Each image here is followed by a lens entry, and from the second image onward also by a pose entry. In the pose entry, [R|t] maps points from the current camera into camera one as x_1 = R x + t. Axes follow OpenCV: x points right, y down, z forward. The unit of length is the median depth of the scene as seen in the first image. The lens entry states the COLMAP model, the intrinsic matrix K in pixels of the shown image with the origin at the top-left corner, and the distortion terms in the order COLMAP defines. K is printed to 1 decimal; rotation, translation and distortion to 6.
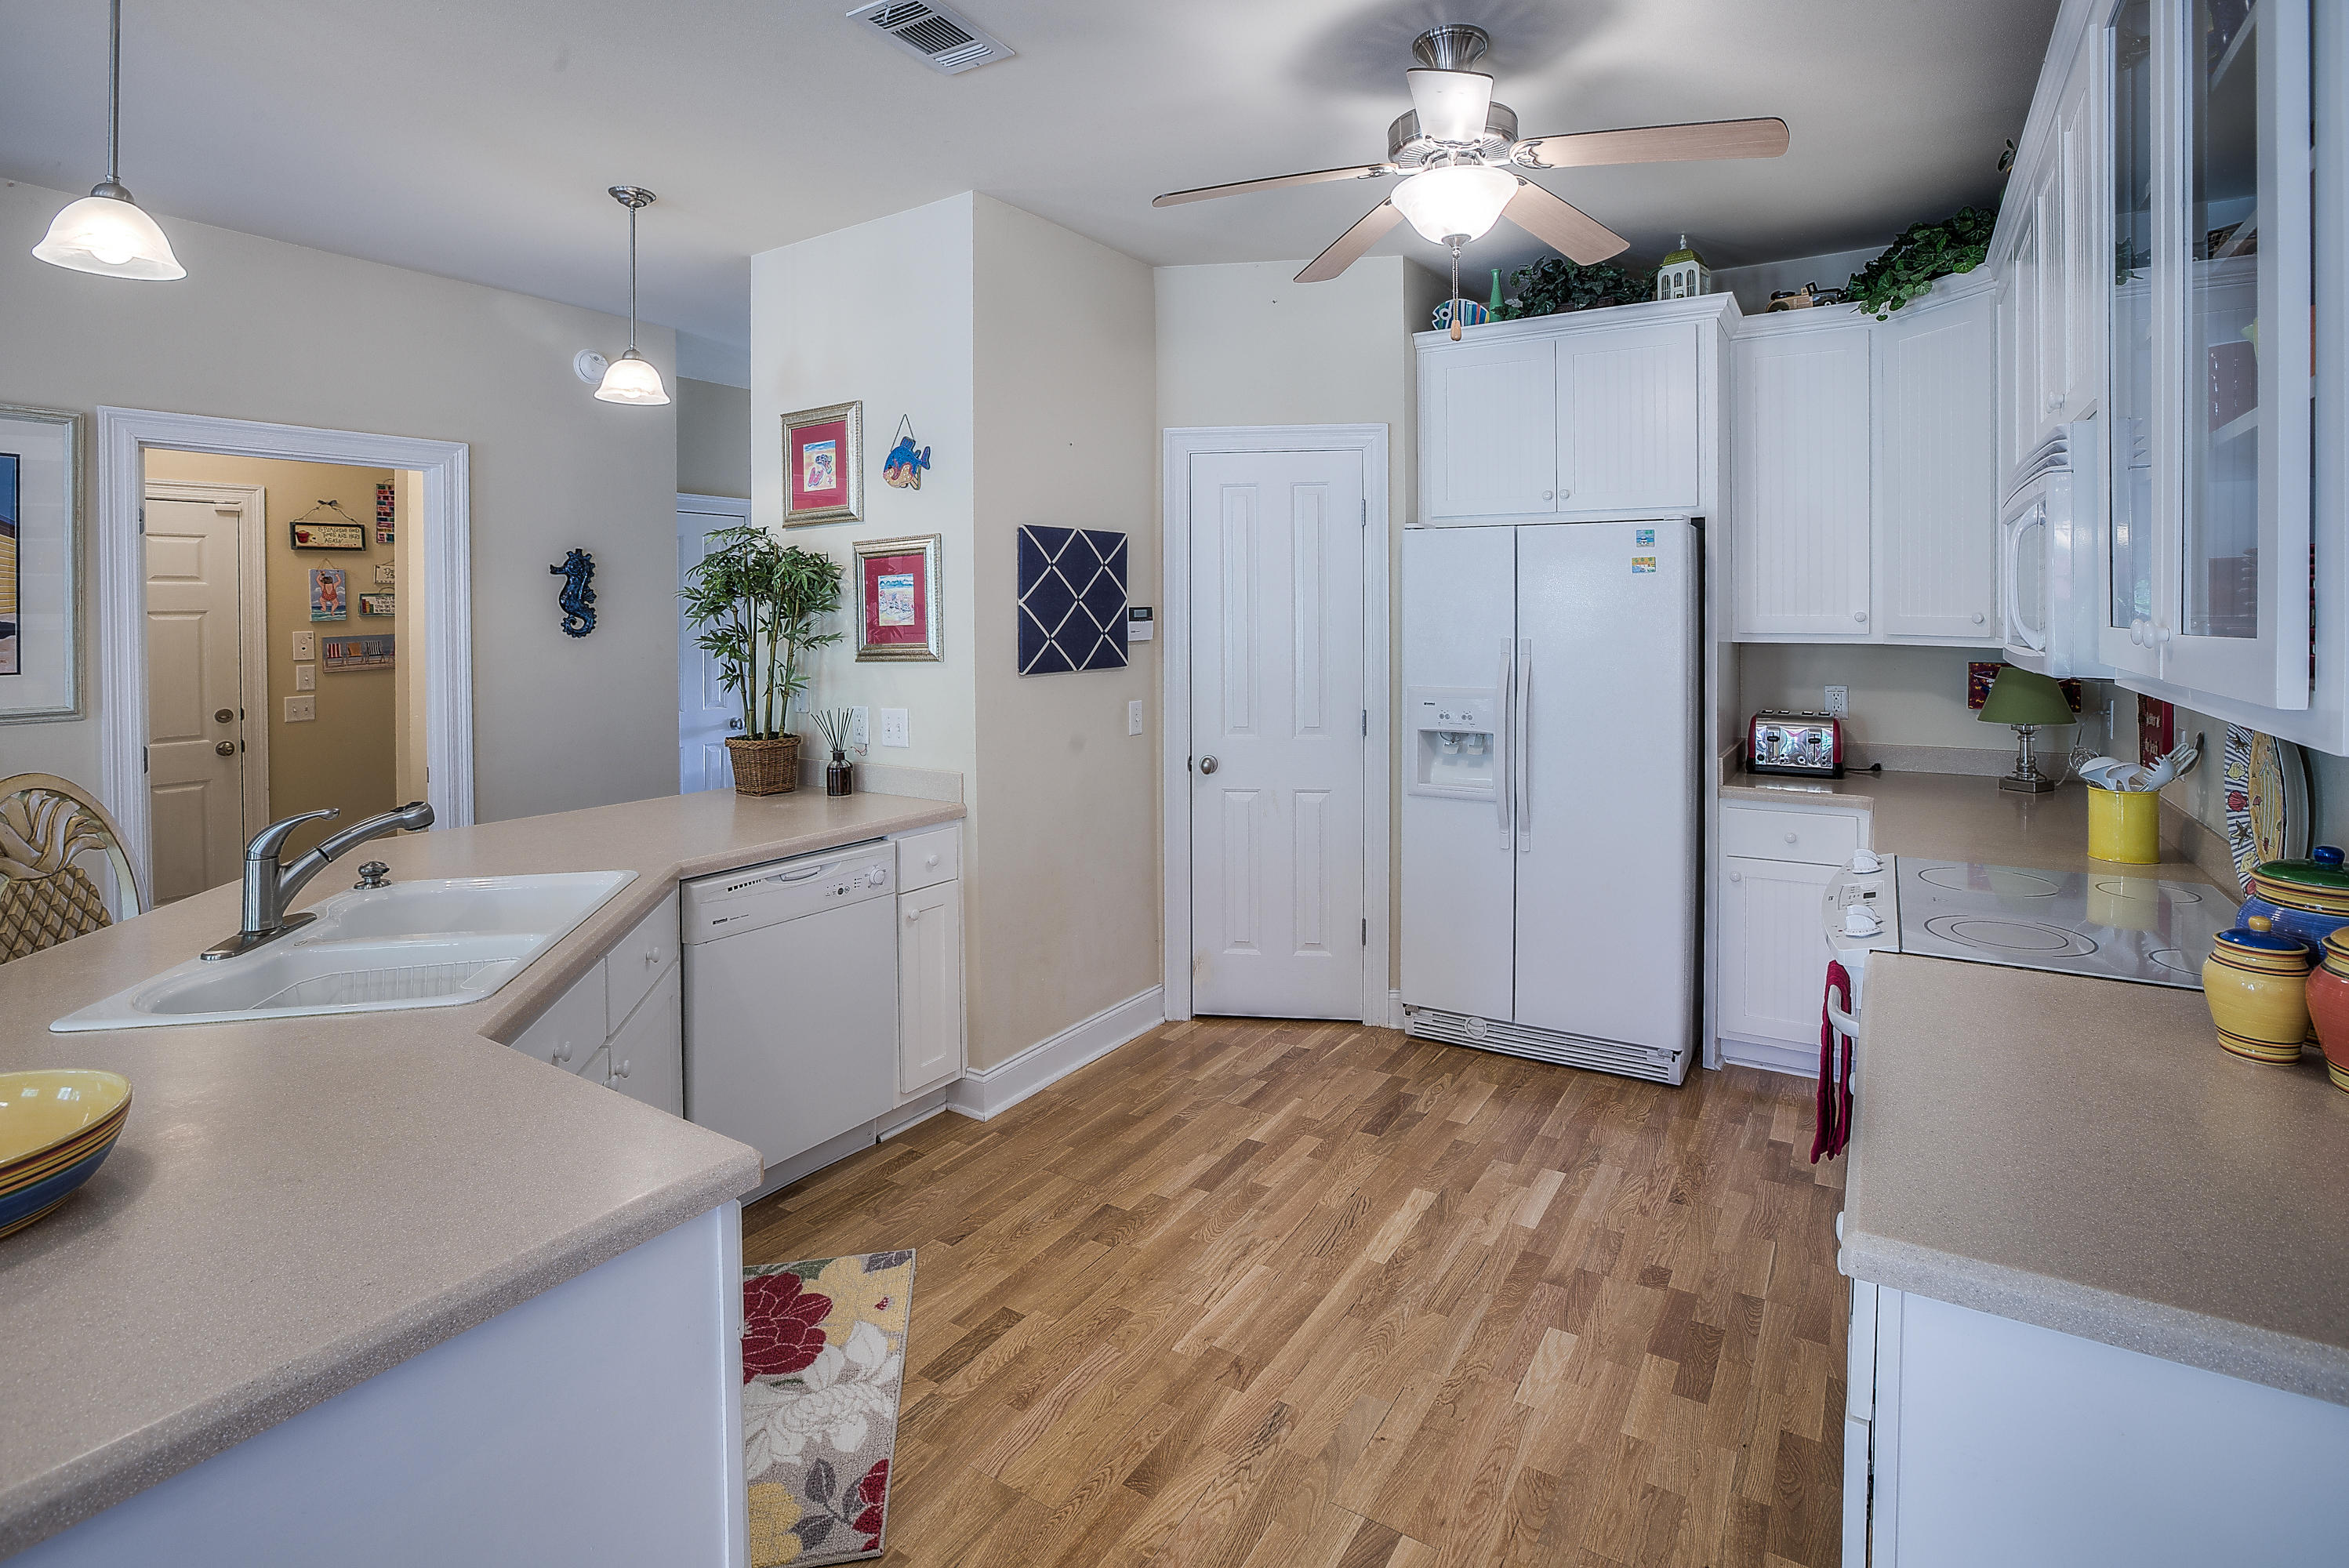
lens RADIAL K [[1084.1, 0, 1221.6], [0, 1084.1, 626.7], [0, 0, 1]] dist [-0.045683, 0.000381]
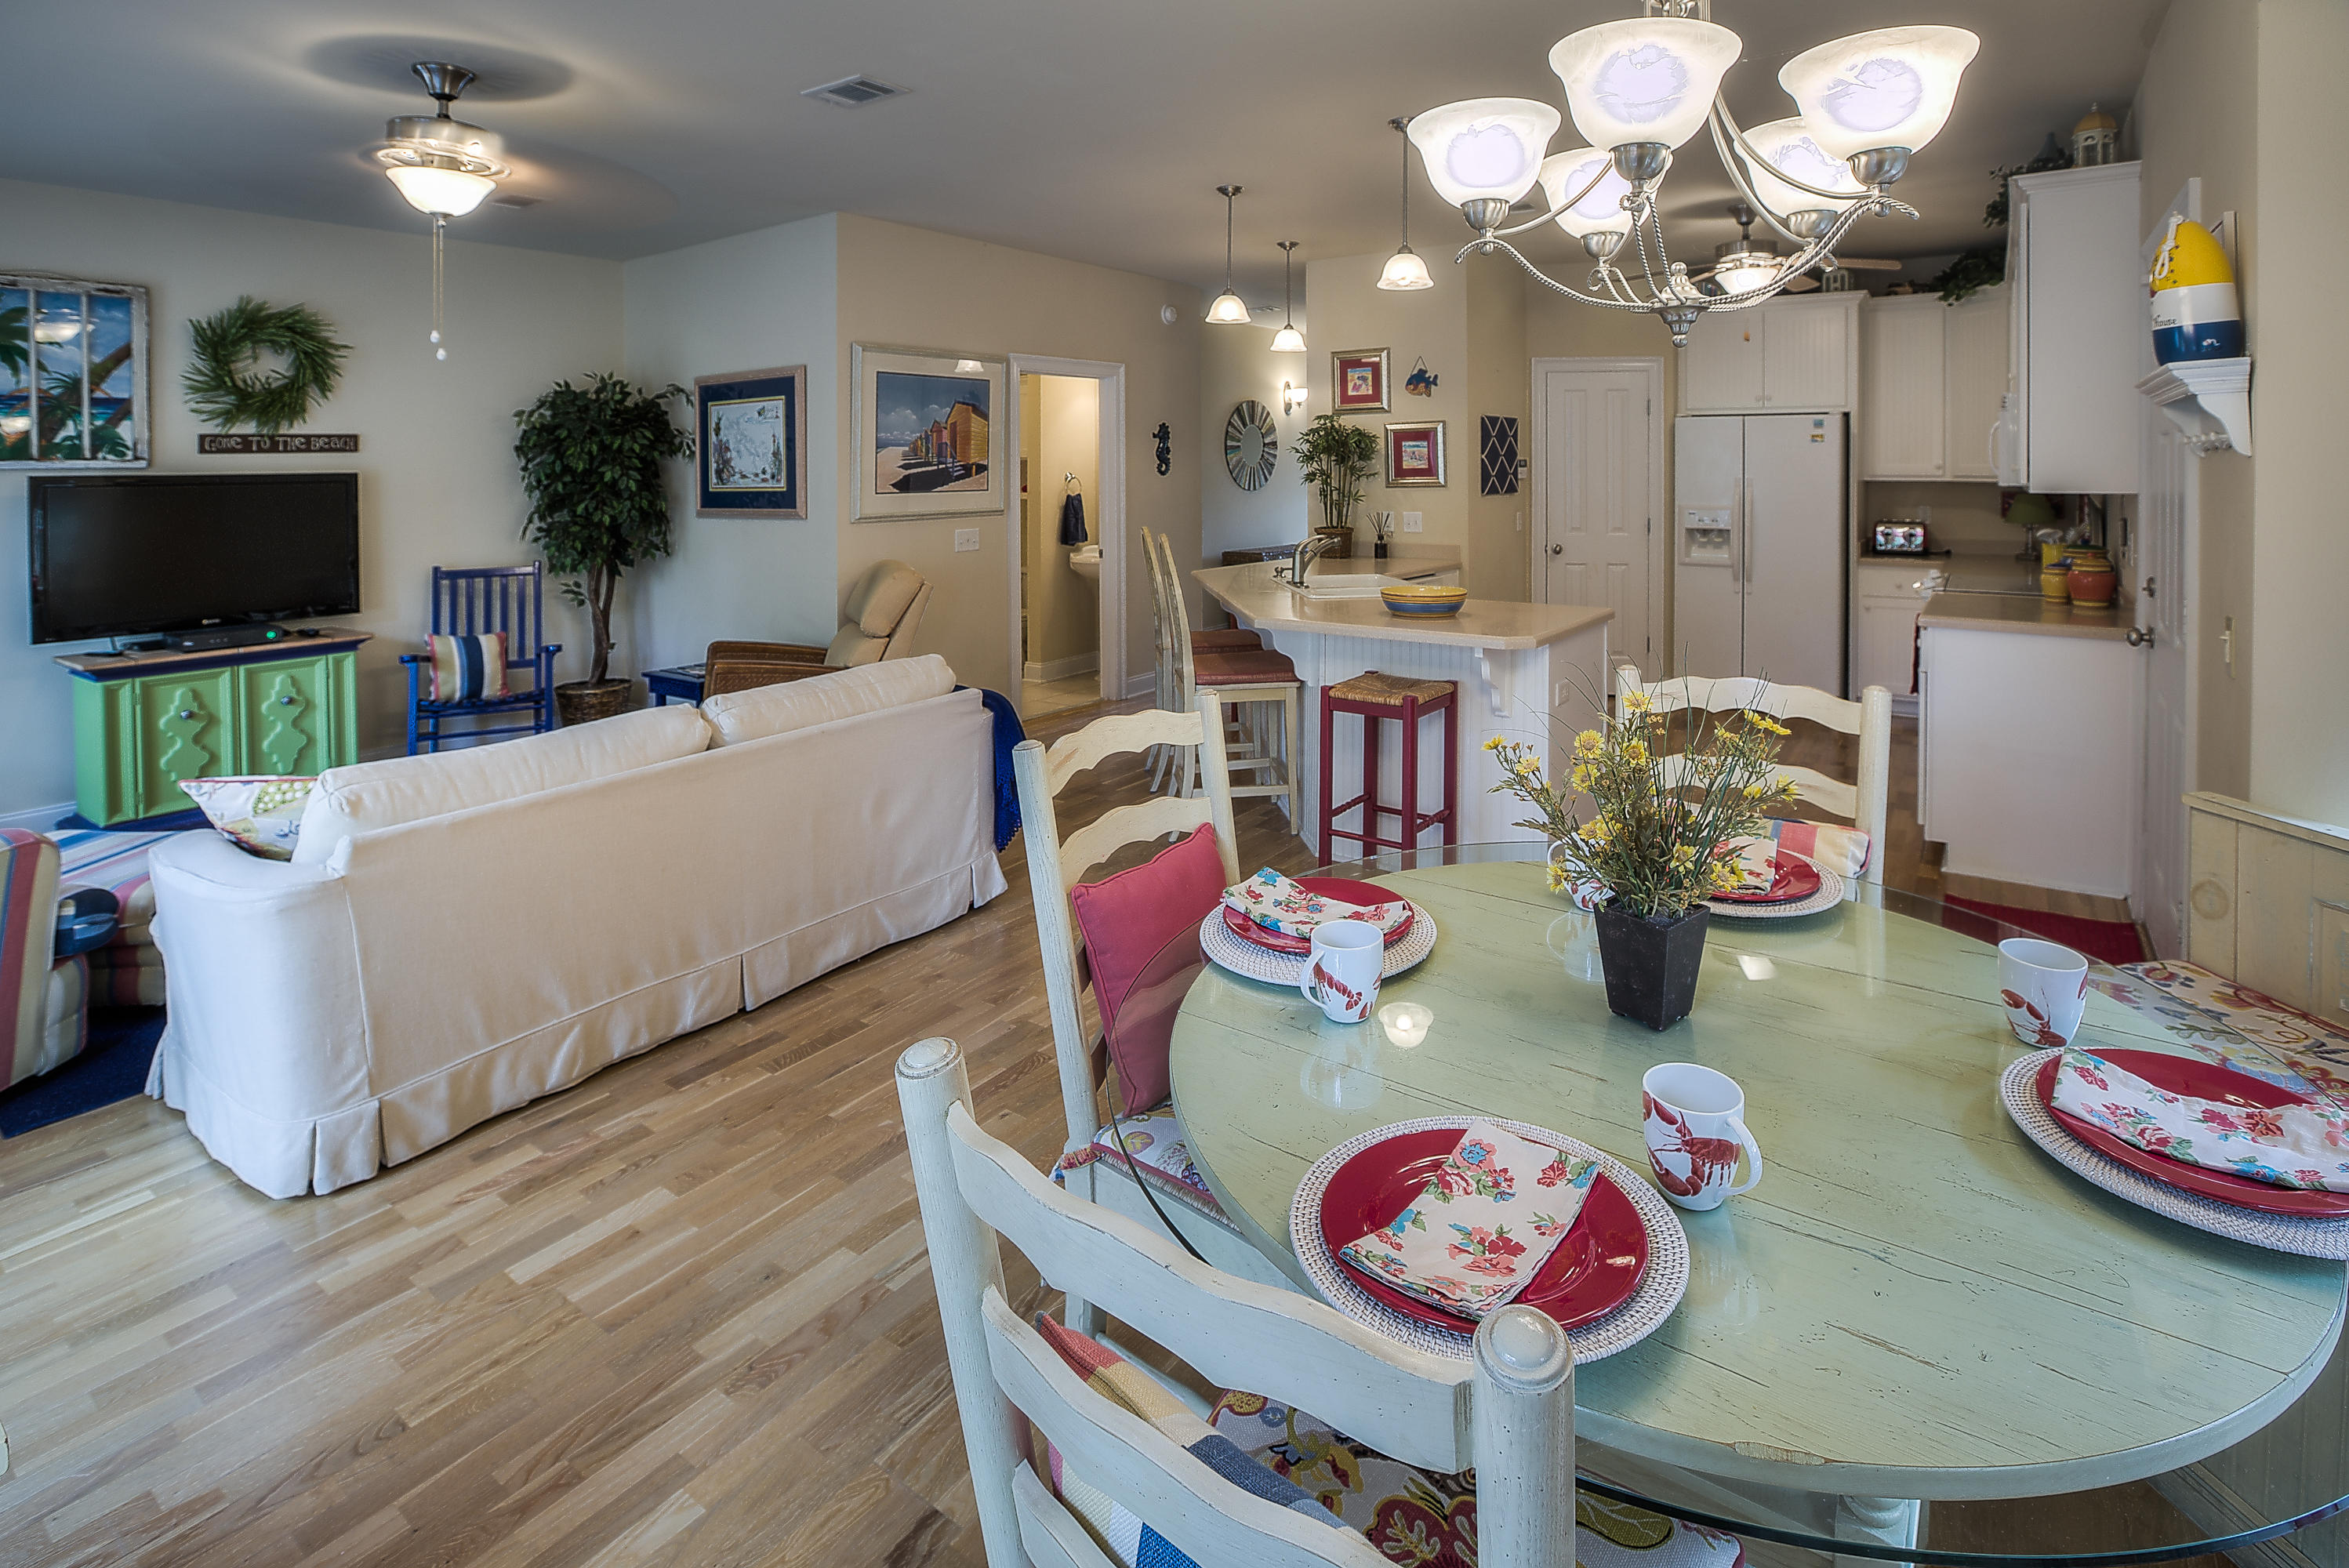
lens RADIAL K [[1183.8, 0, 1183.3], [0, 1183.8, 480.2], [0, 0, 1]] dist [-0.074231, 0.024224]
pose [[0.996835, 0.004091, -0.079397, -0.523351], [-0.003780, 0.999985, 0.004072, 0.012055], [0.079413, -0.003759, 0.996835, -1.052550]]
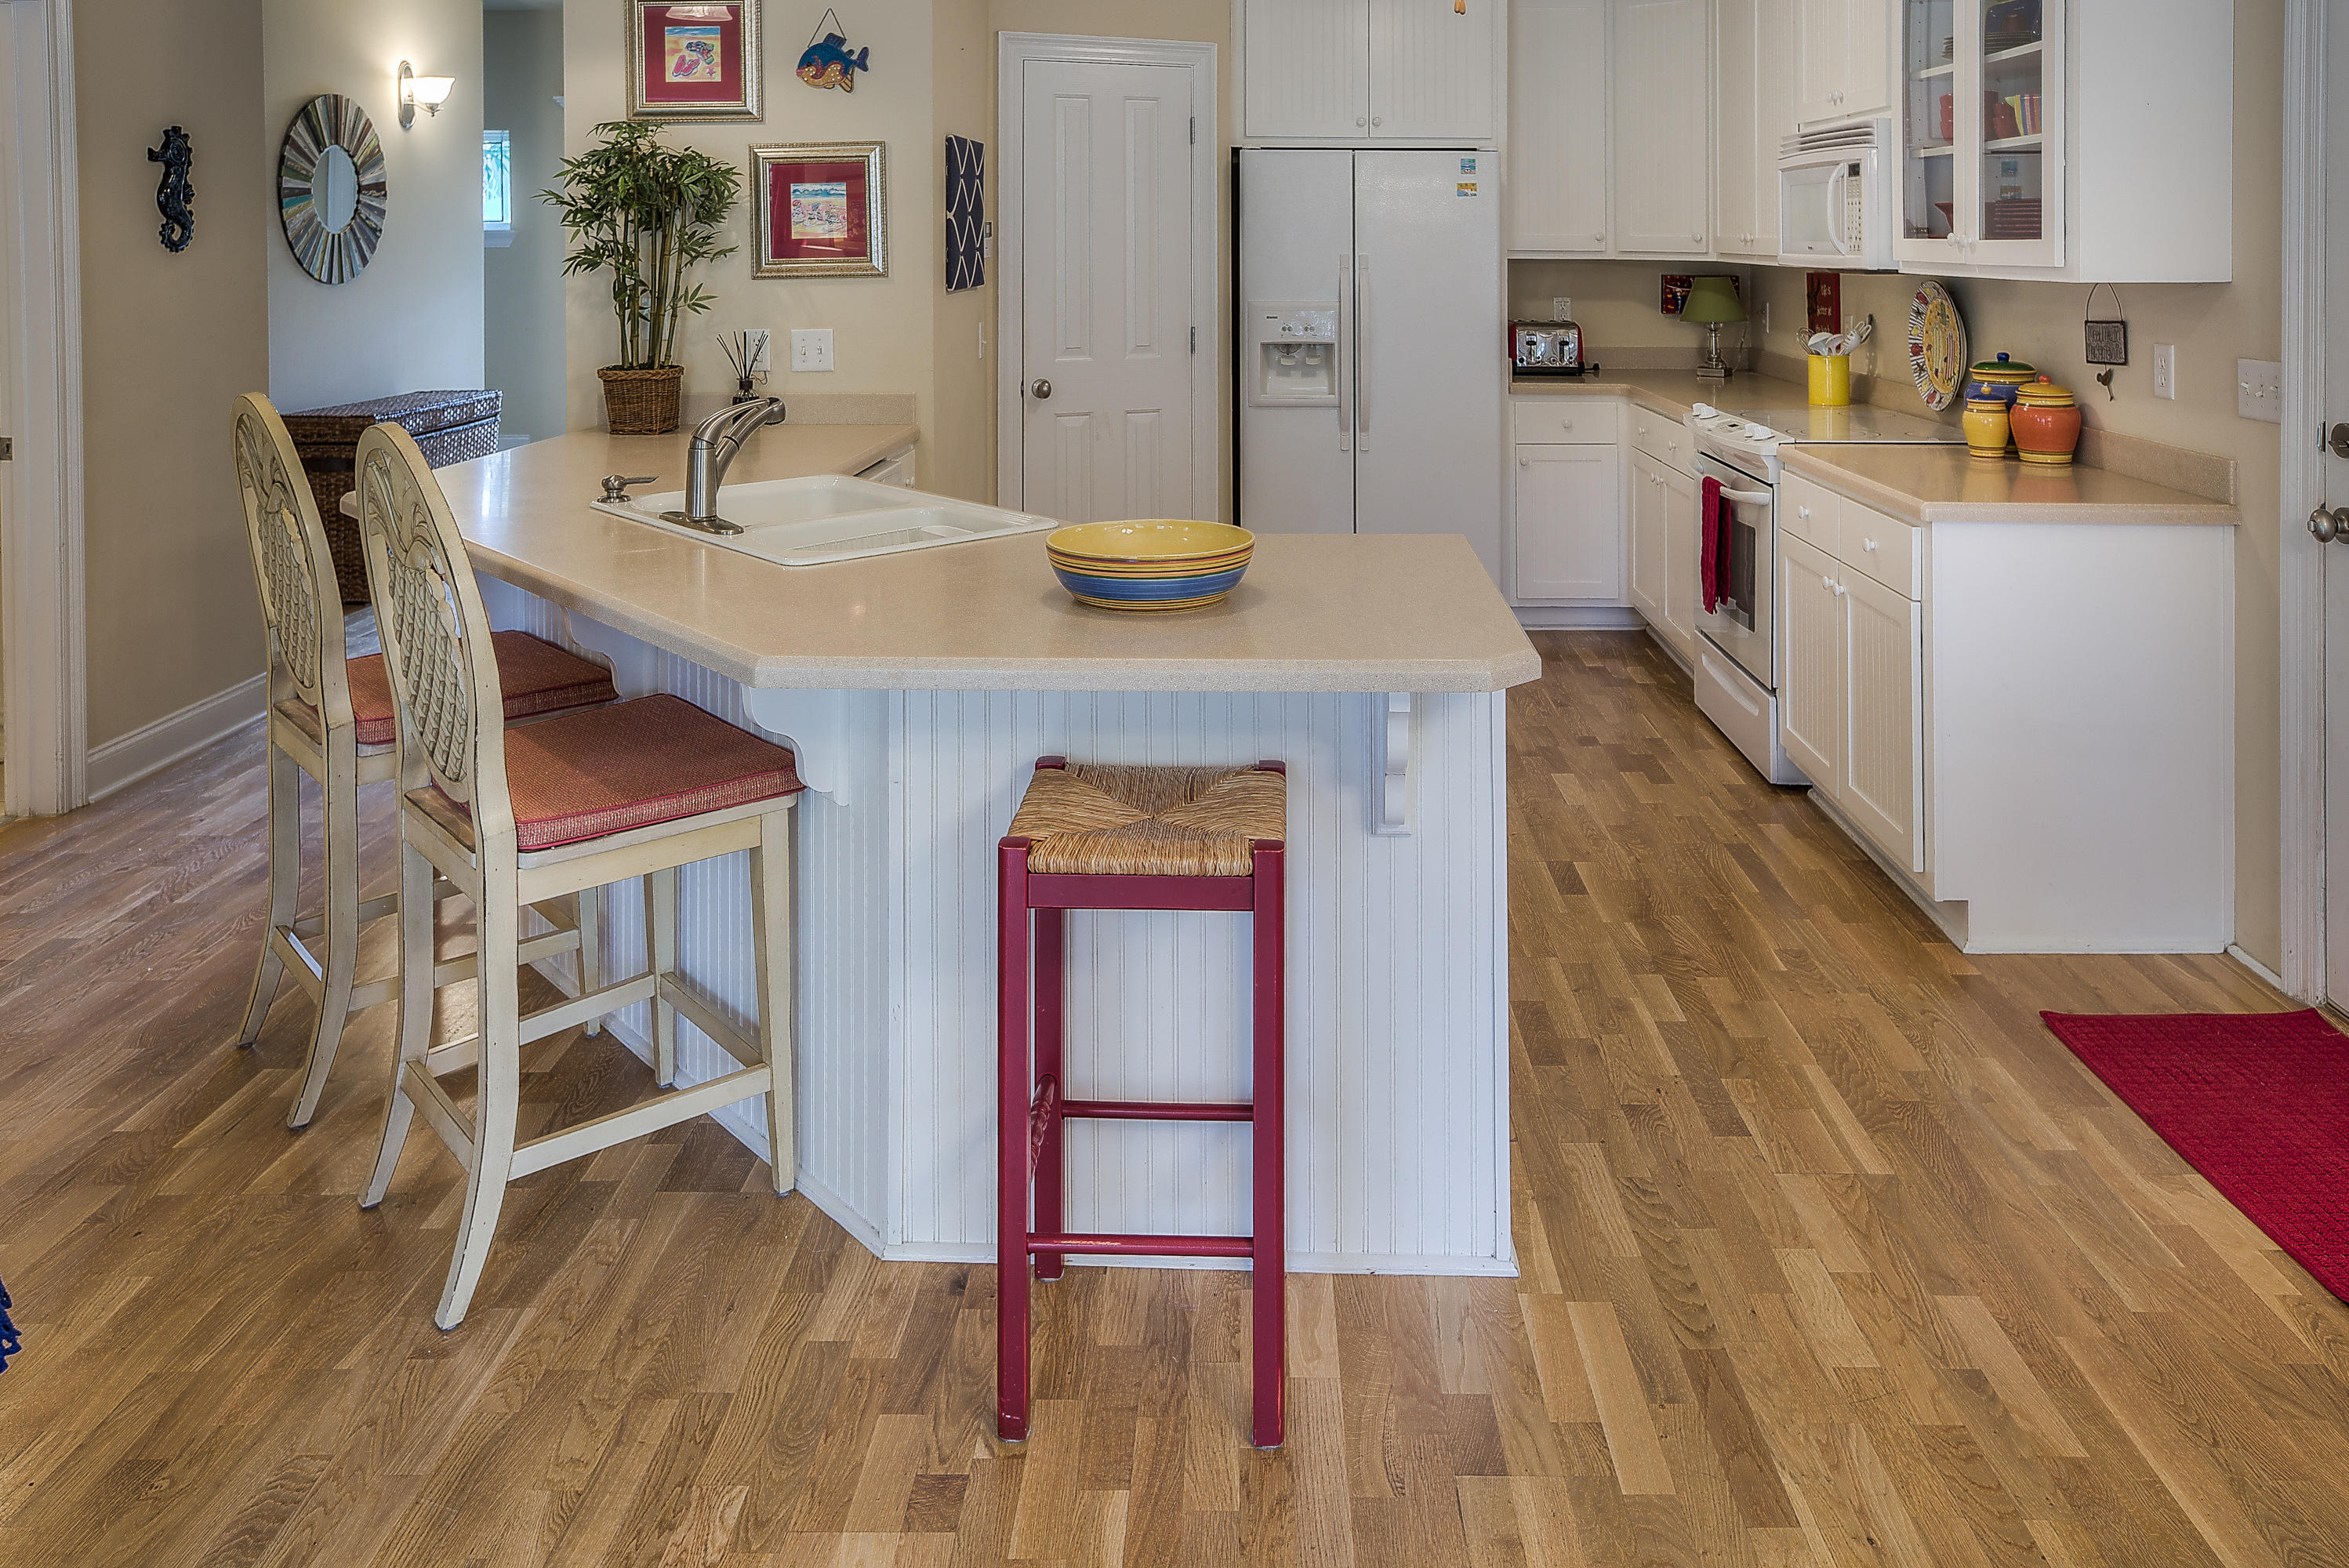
lens RADIAL K [[1737.5, 0, 1241.5], [0, 1737.5, 244.6], [0, 0, 1]] dist [0.001016, 0.003504]
pose [[0.856228, 0.004825, 0.516576, -0.731511], [-0.002789, 0.999985, -0.004718, 0.009831], [-0.516591, 0.002599, 0.856228, -0.434185]]
